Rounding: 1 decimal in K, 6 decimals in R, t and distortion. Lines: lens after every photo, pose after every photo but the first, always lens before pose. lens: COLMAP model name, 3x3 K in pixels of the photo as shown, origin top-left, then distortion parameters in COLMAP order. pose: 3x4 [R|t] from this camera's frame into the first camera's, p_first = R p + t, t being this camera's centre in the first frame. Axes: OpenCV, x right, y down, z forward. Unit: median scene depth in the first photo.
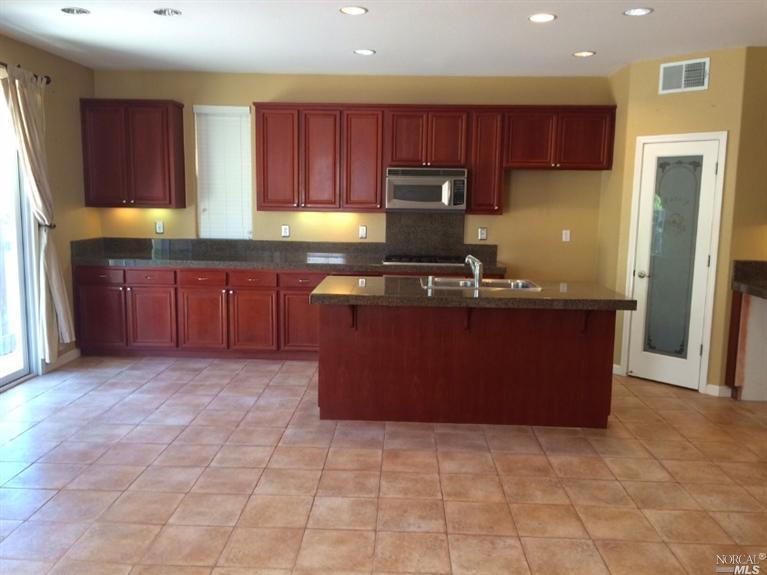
lens RADIAL K [[656.0, 0, 384.9], [0, 656.0, 286.3], [0, 0, 1]] dist [0.068172, -0.087218]
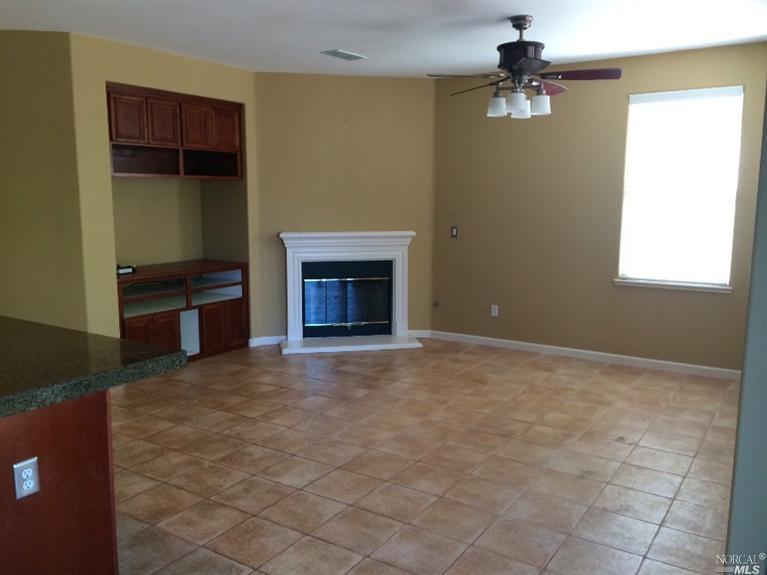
lens RADIAL K [[656.0, 0, 383.5], [0, 656.0, 288.2], [0, 0, 1]] dist [0.068172, -0.087218]
pose [[-0.852560, -0.093269, 0.514240, -0.697017], [0.053947, 0.962986, 0.264098, -0.237008], [-0.519838, 0.252901, -0.815972, 1.654833]]
